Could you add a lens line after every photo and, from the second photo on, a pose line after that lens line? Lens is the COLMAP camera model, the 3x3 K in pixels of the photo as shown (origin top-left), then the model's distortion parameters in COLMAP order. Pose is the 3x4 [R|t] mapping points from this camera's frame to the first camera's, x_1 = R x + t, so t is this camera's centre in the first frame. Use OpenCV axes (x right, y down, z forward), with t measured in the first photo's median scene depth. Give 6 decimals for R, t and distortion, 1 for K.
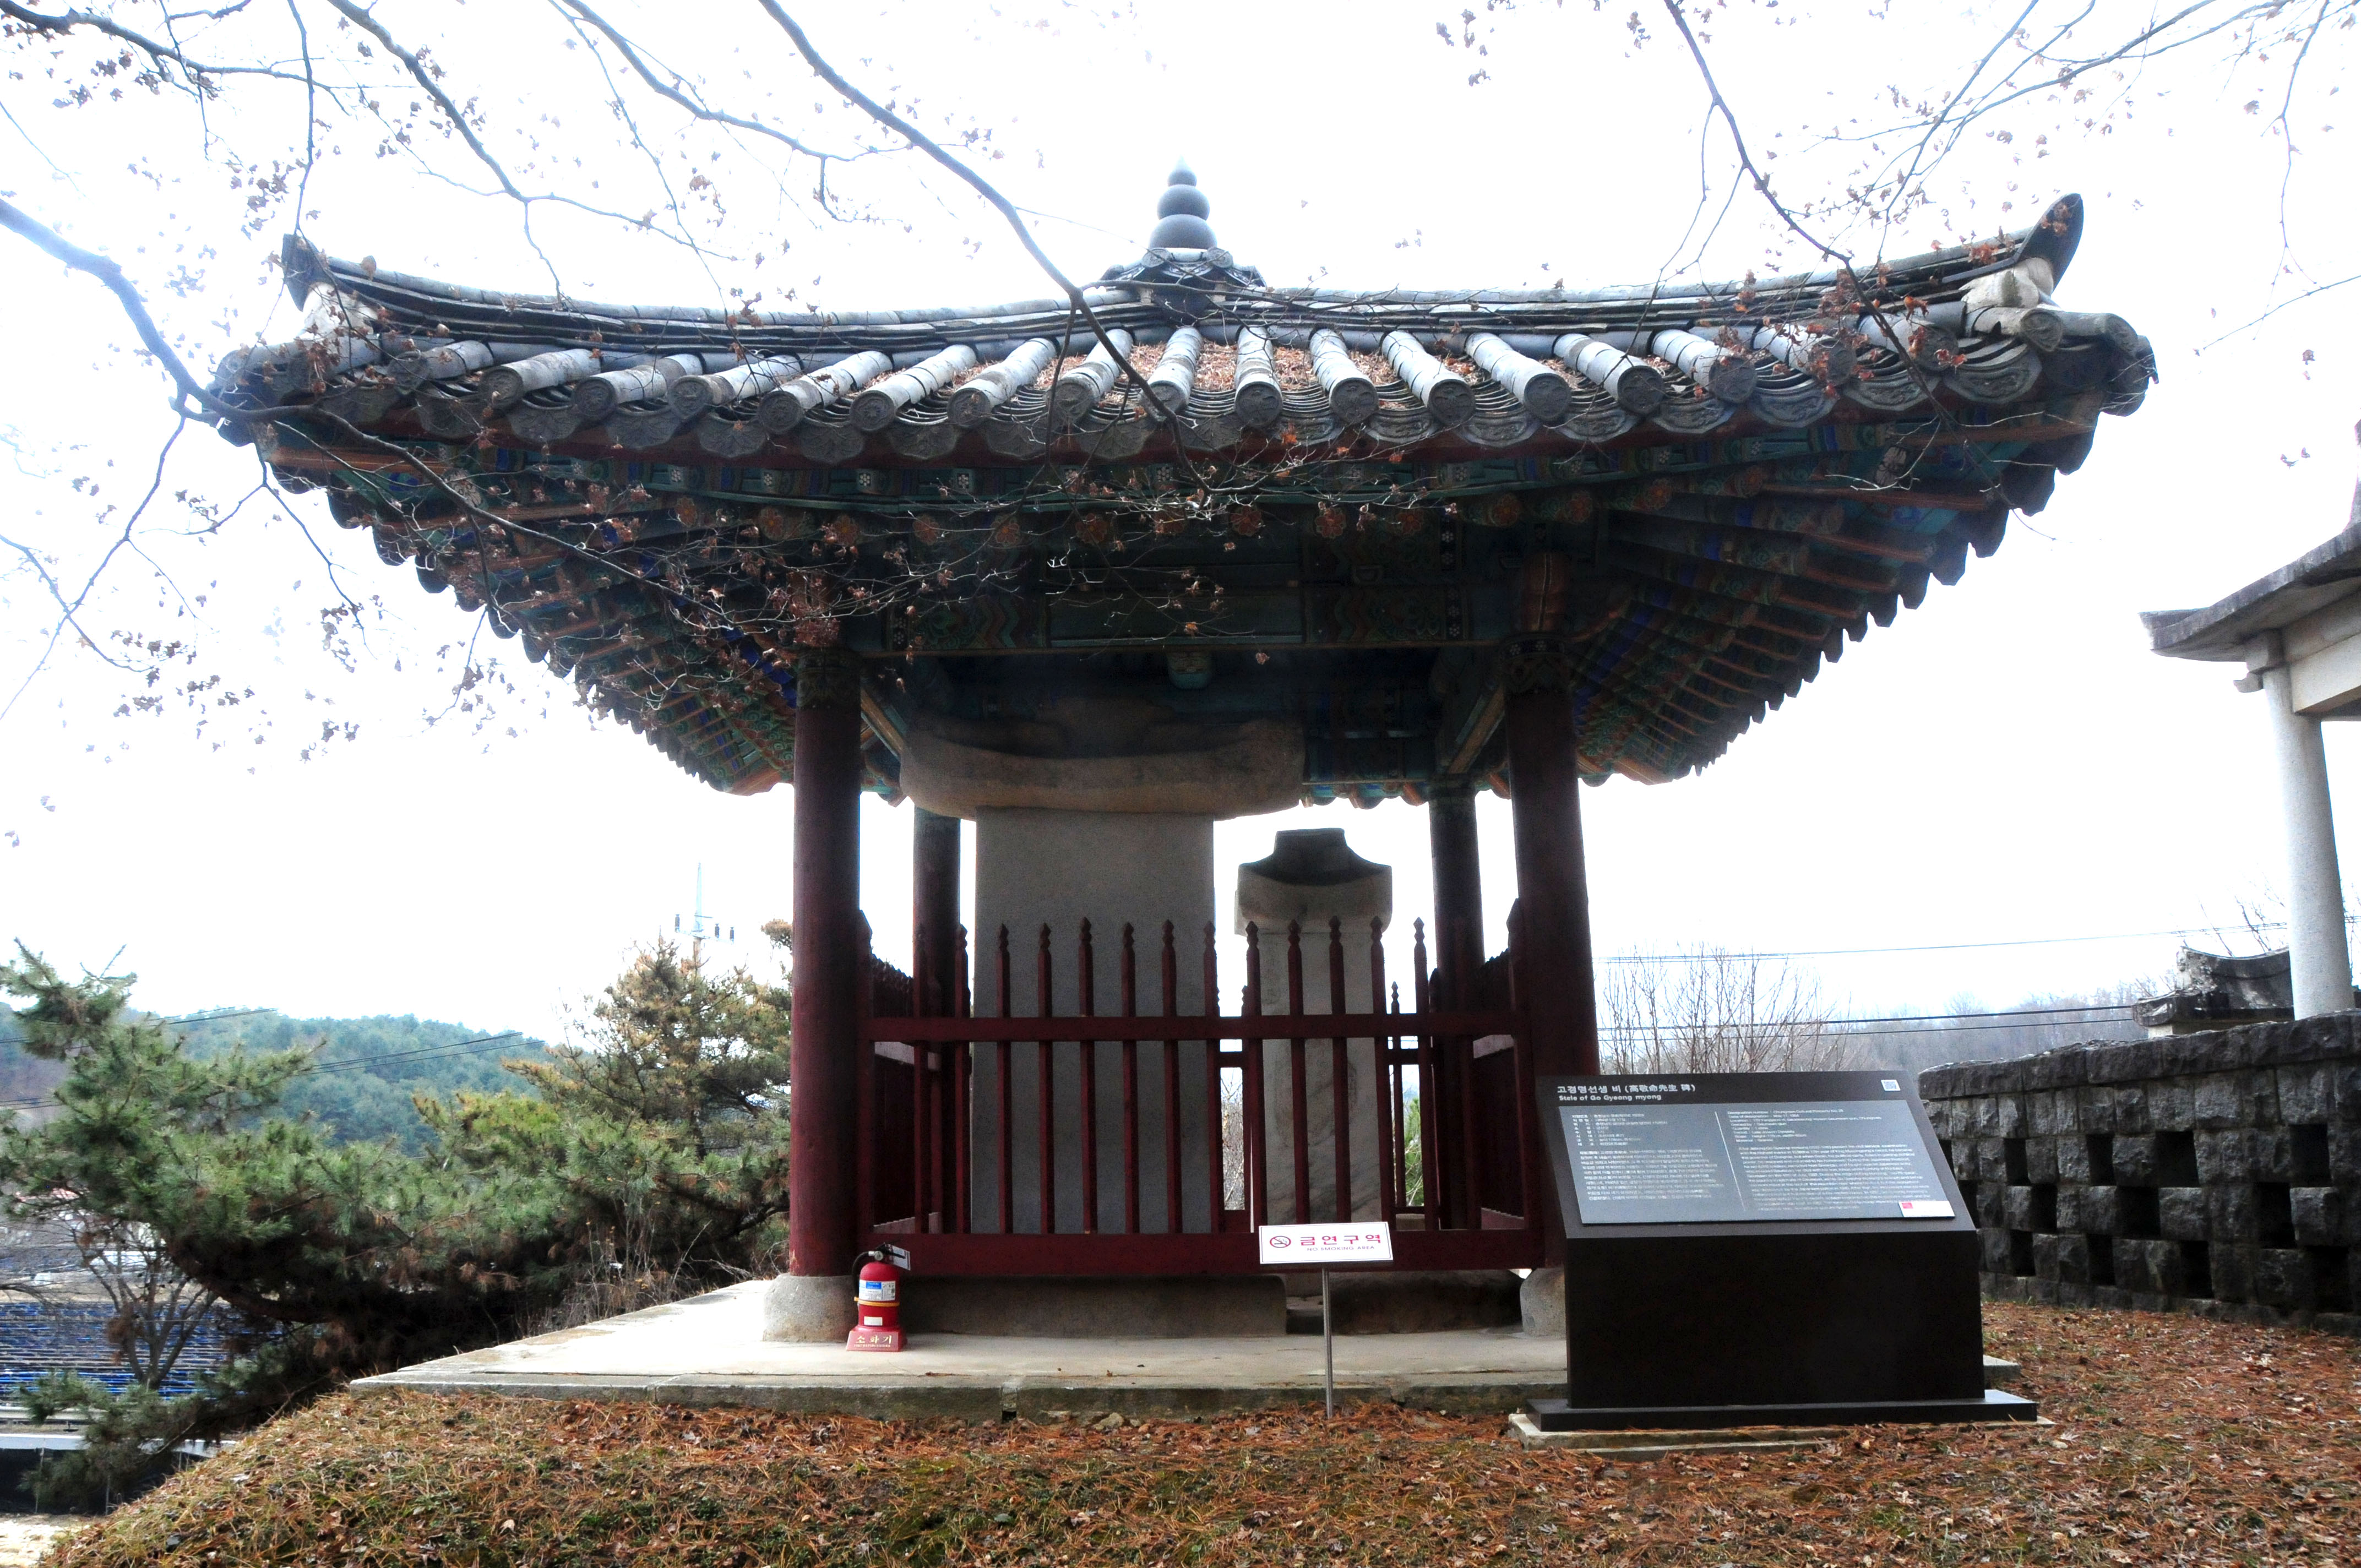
lens RADIAL K [[1889.9, 0, 1176.5], [0, 1889.9, 852.0], [0, 0, 1]] dist [-0.170034, 0.133801]
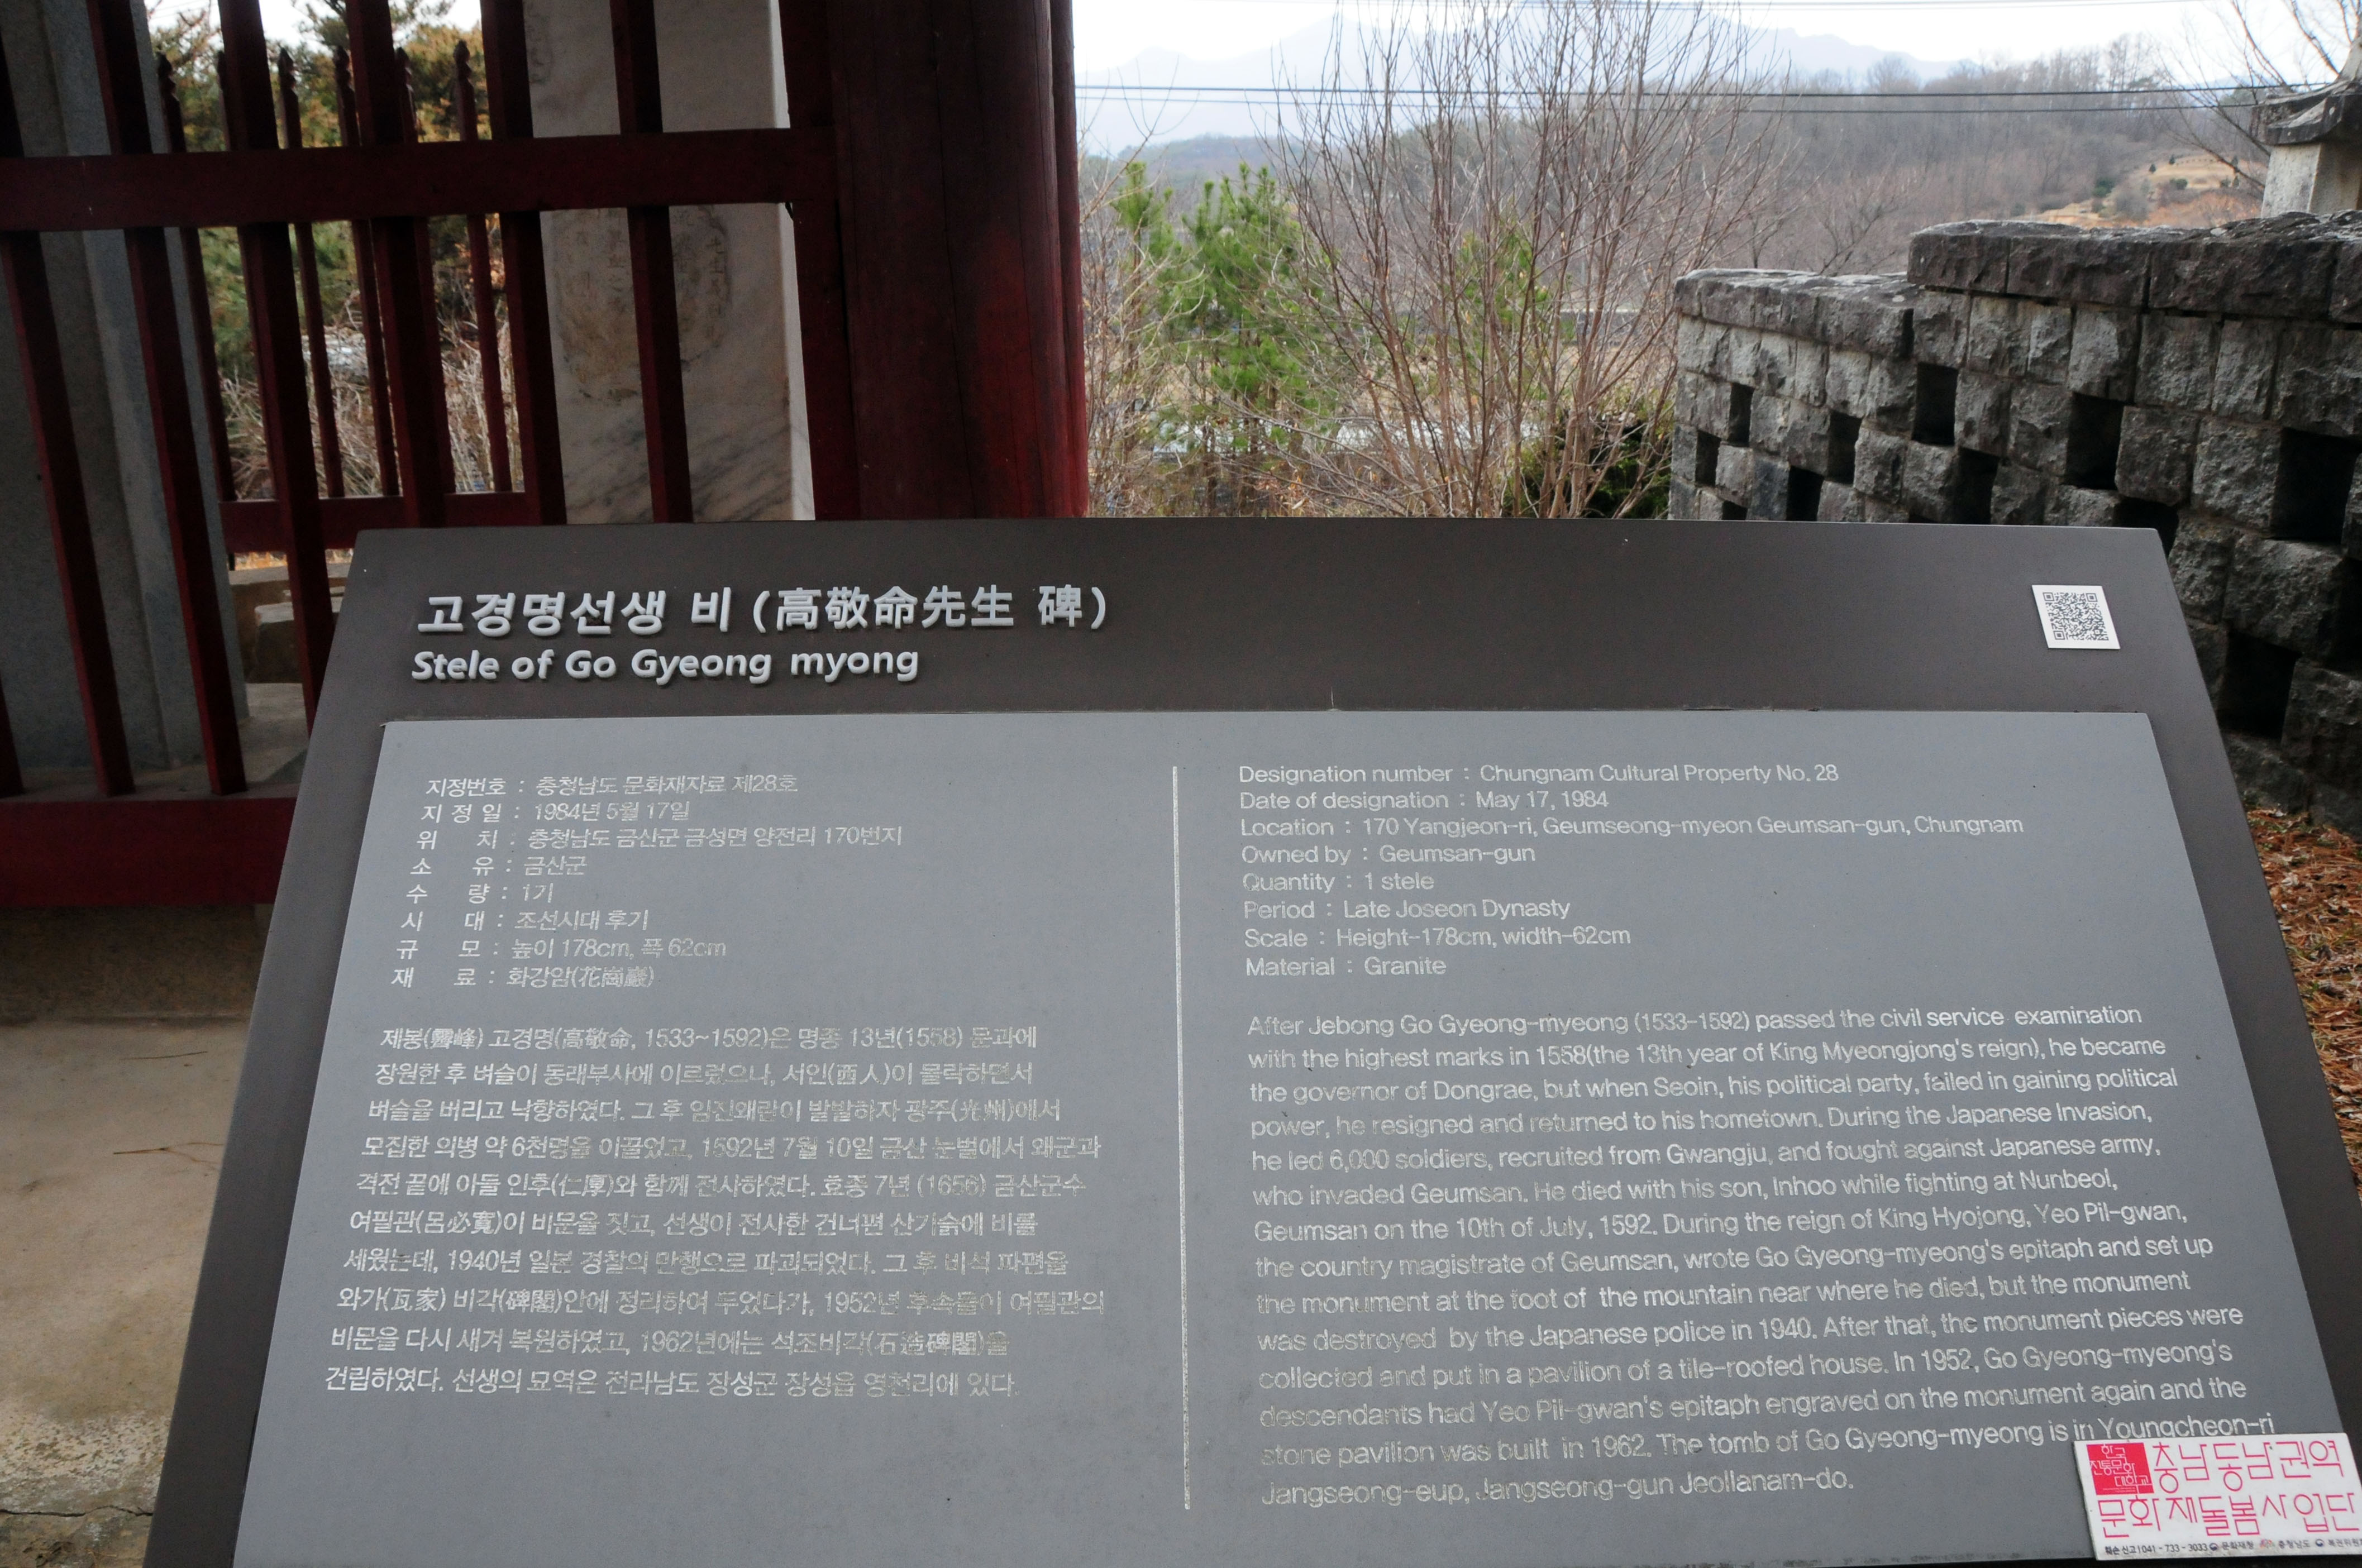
lens RADIAL K [[1890.6, 0, 1177.0], [0, 1890.6, 852.1], [0, 0, 1]] dist [-0.170034, 0.133801]
pose [[0.998138, -0.013776, 0.059426, 0.180256], [-0.016125, 0.879931, 0.474827, 0.035620], [-0.058832, -0.474901, 0.878070, 0.534176]]
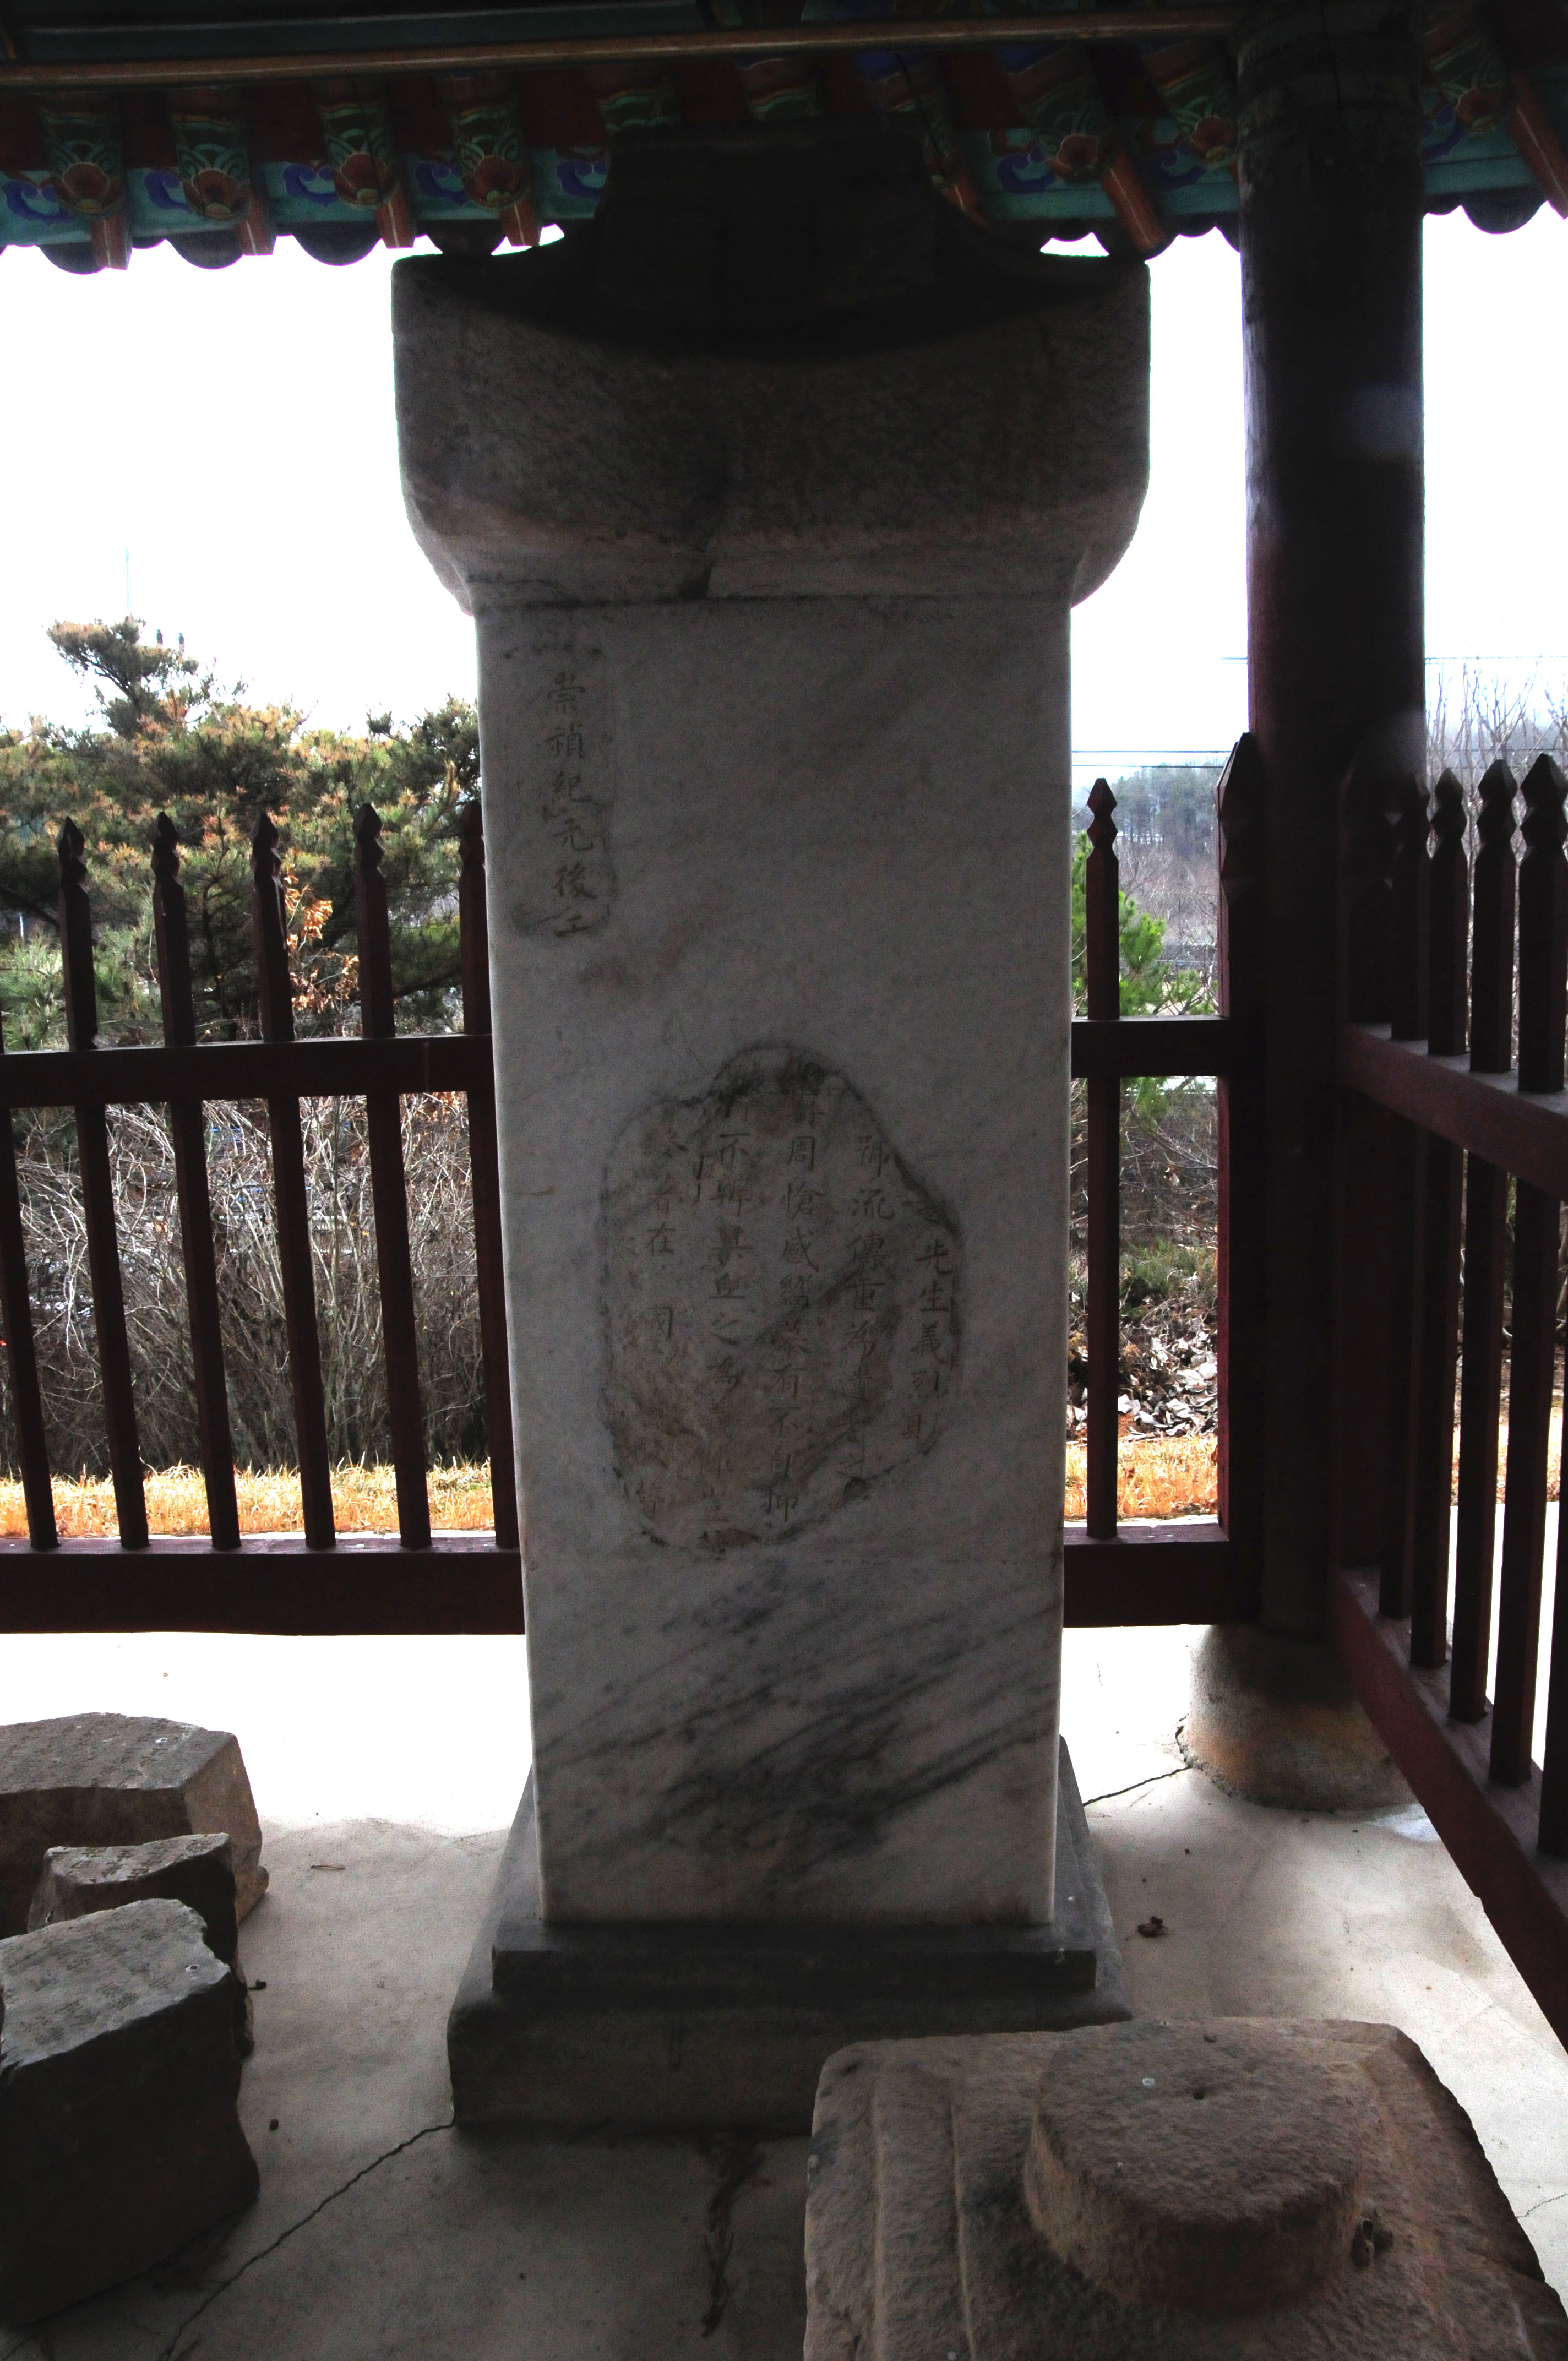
lens RADIAL K [[1889.9, 0, 826.6], [0, 1889.9, 1237.5], [0, 0, 1]] dist [-0.170034, 0.133801]
pose [[0.999861, -0.011622, 0.011963, 0.151617], [0.006605, 0.934524, 0.355838, 0.036294], [-0.015315, -0.355709, 0.934471, 0.609673]]
